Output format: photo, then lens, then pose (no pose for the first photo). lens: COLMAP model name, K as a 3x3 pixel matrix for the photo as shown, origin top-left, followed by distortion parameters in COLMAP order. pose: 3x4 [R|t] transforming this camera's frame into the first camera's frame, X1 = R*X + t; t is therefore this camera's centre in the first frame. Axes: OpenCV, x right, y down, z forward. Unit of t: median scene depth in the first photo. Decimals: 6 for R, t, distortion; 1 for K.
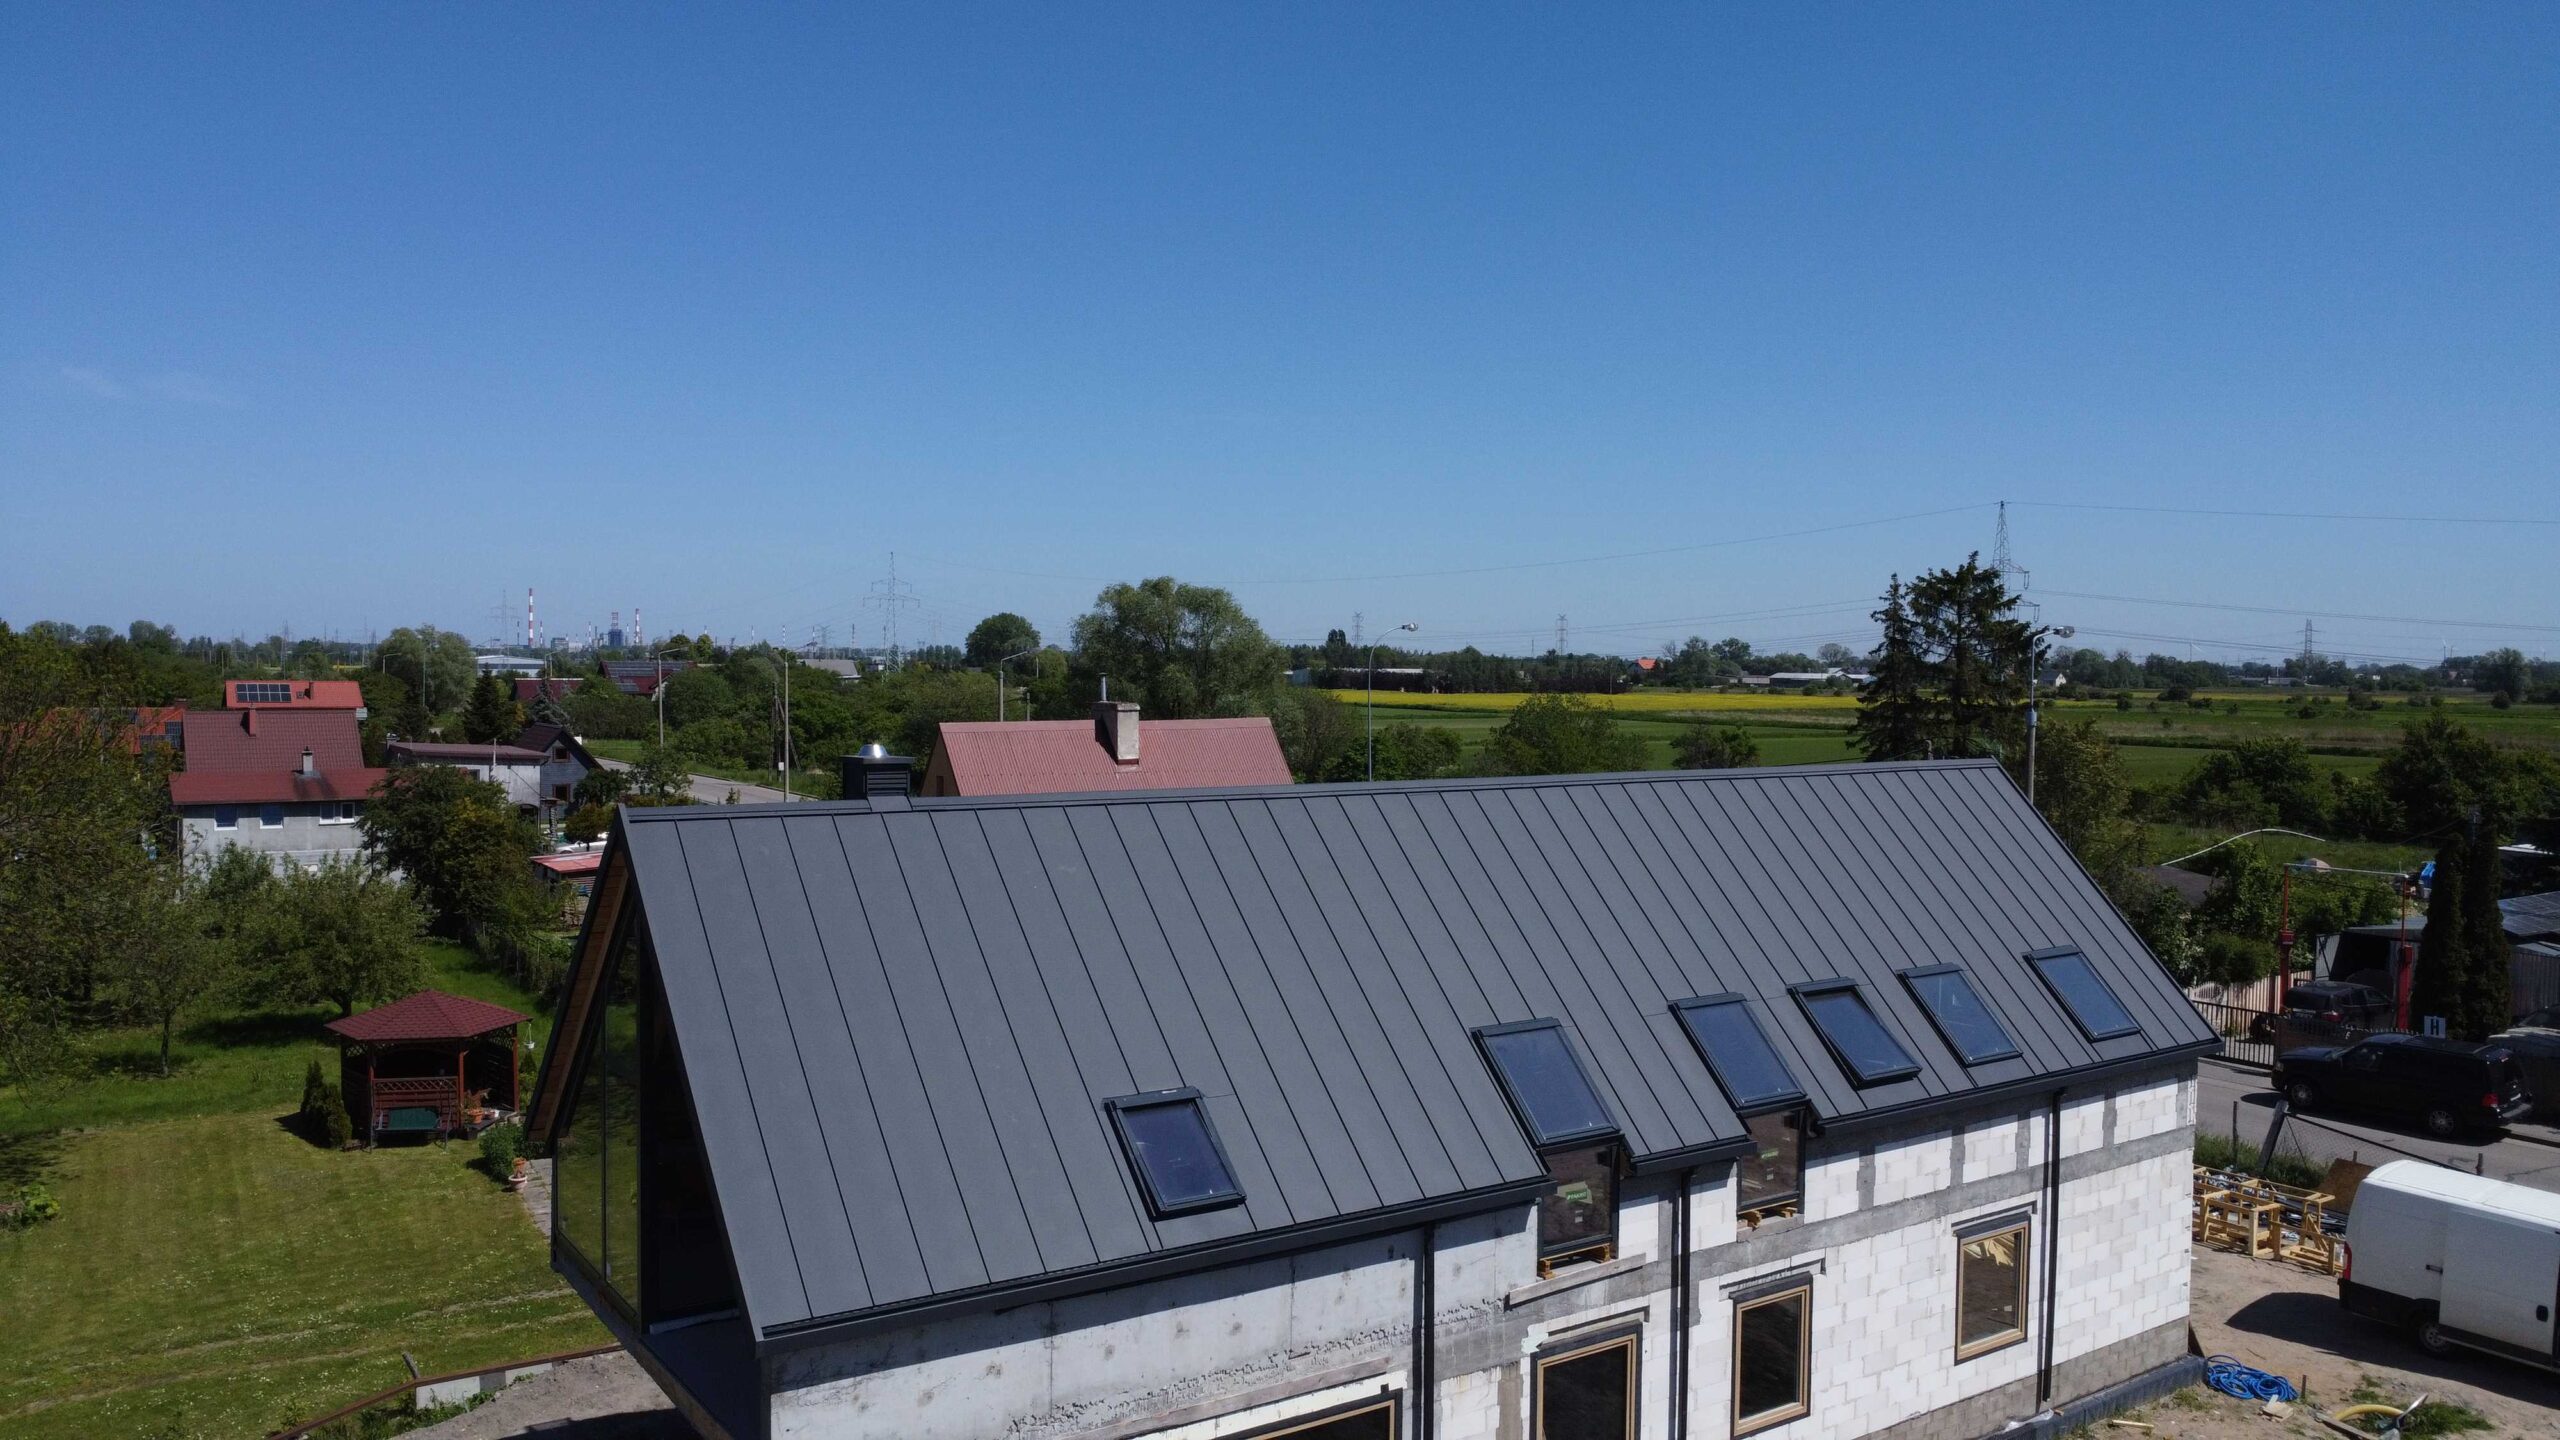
lens RADIAL K [[1862.4, 0, 1277.2], [0, 1862.4, 719.4], [0, 0, 1]] dist [-0.027970, 0.003179]
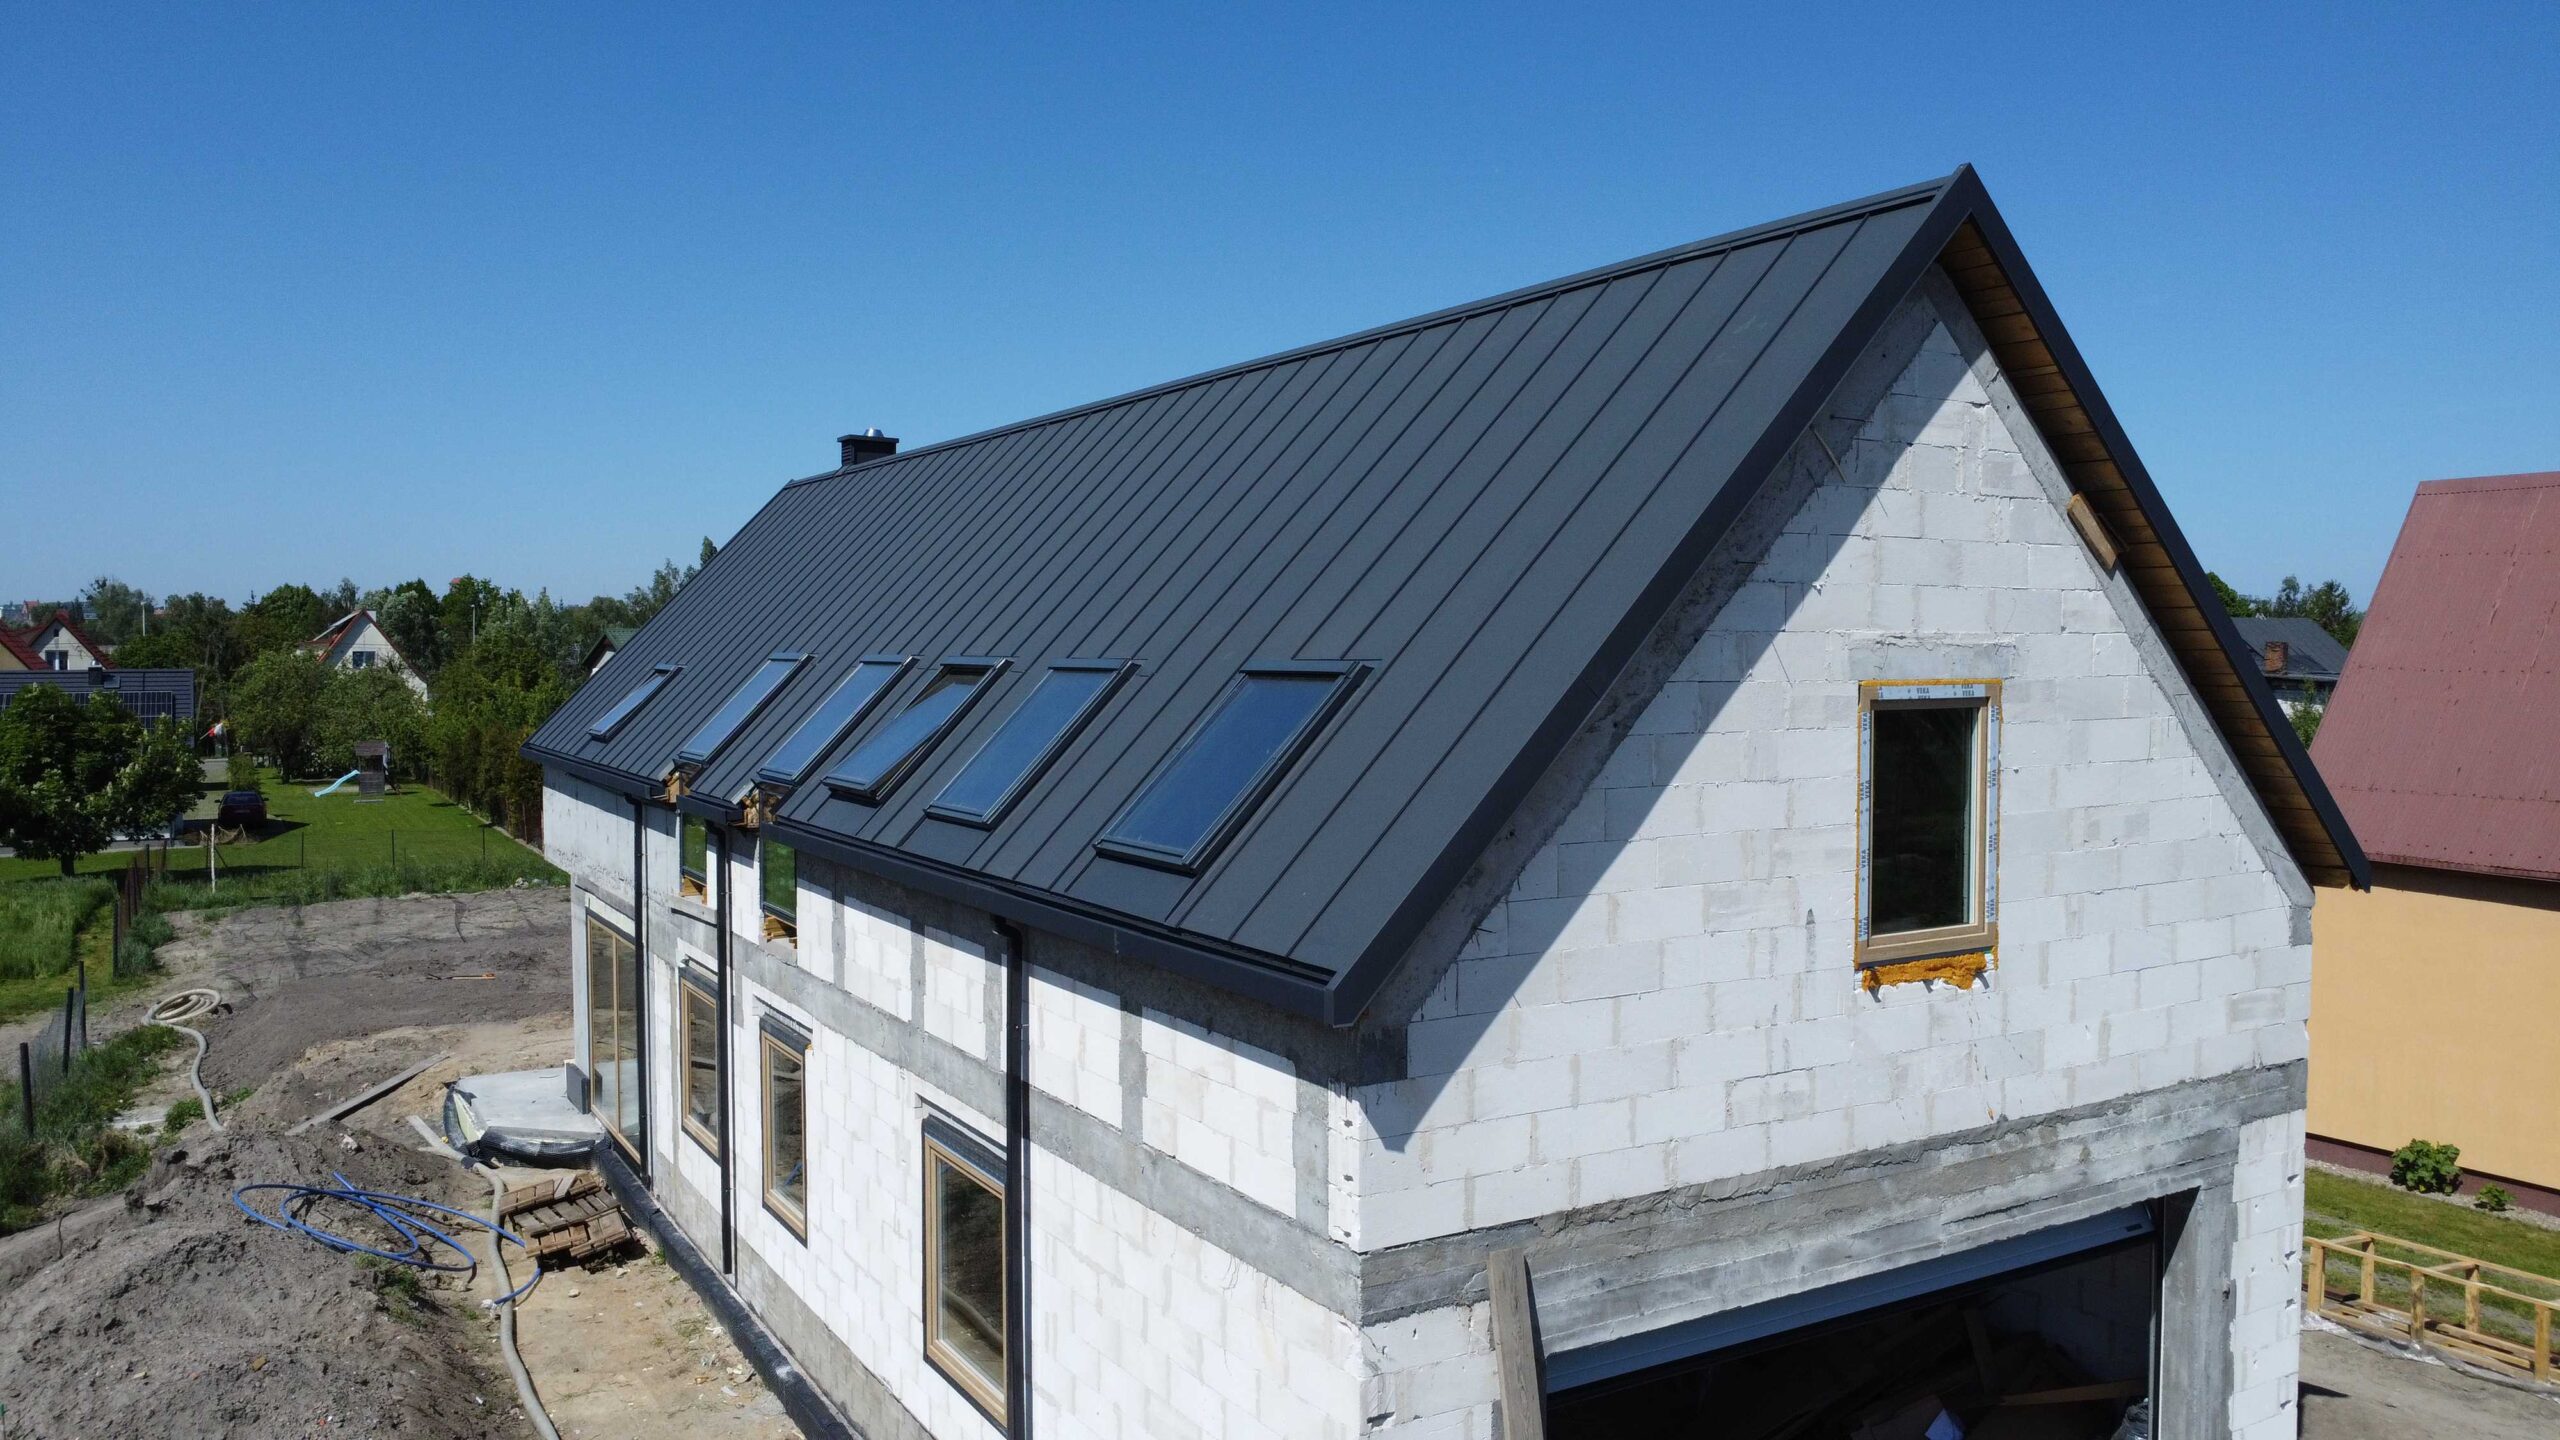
lens RADIAL K [[1862.4, 0, 1276.8], [0, 1862.4, 726.3], [0, 0, 1]] dist [-0.027970, 0.003179]
pose [[-0.082515, 0.014674, -0.996482, 0.574285], [-0.047645, 0.998690, 0.018652, 0.092348], [0.995450, 0.049016, -0.081708, 0.723843]]
